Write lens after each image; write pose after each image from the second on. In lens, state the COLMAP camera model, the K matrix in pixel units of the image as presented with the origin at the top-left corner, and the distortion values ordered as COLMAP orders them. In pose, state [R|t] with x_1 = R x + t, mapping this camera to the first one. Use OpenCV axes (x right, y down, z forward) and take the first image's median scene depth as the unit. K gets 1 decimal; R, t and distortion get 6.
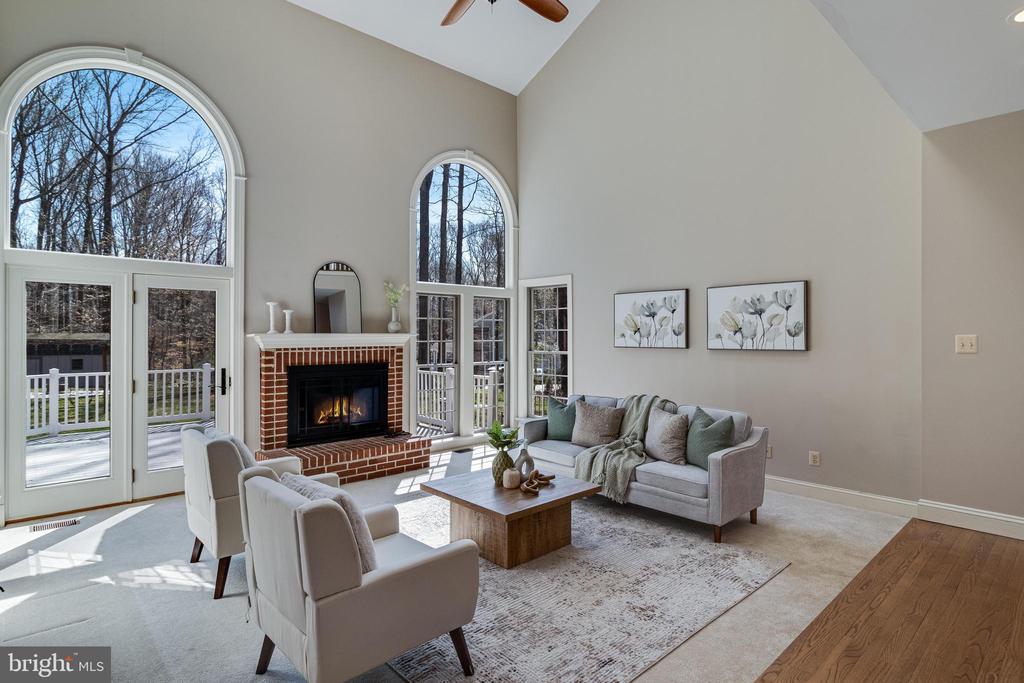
lens RADIAL K [[542.0, 0, 512.1], [0, 542.0, 335.6], [0, 0, 1]] dist [-0.007380, -0.002226]
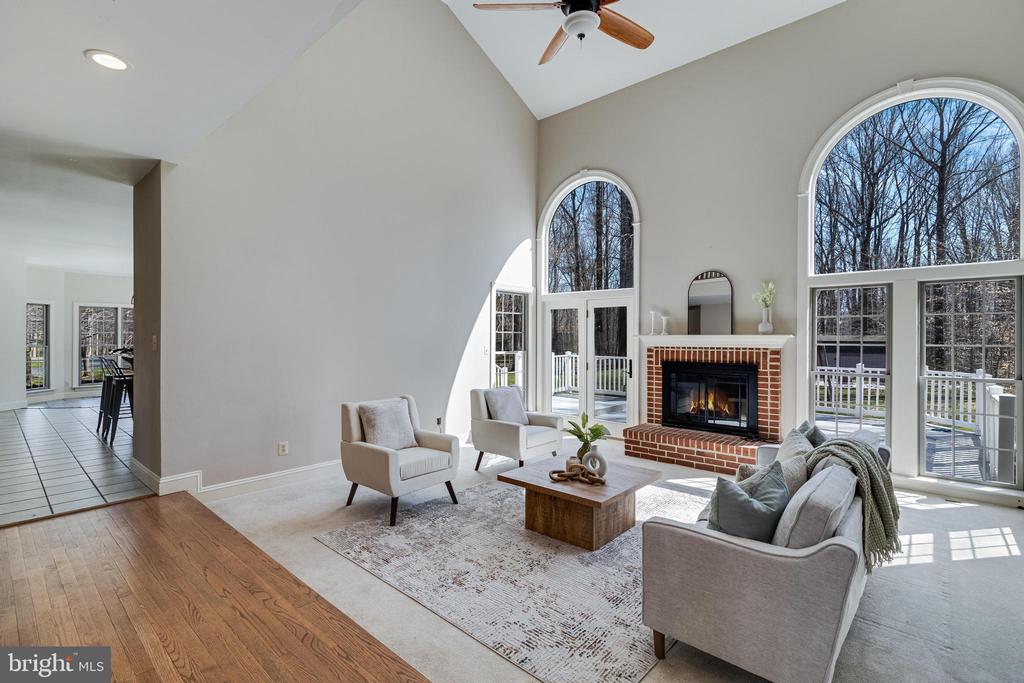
lens RADIAL K [[477.4, 0, 512.6], [0, 477.4, 339.4], [0, 0, 1]] dist [0.002137, 0.000403]
pose [[0.083940, 0.006770, -0.996448, 0.634110], [-0.002223, 0.999976, 0.006607, -0.000246], [0.996468, 0.001660, 0.083953, 0.526194]]
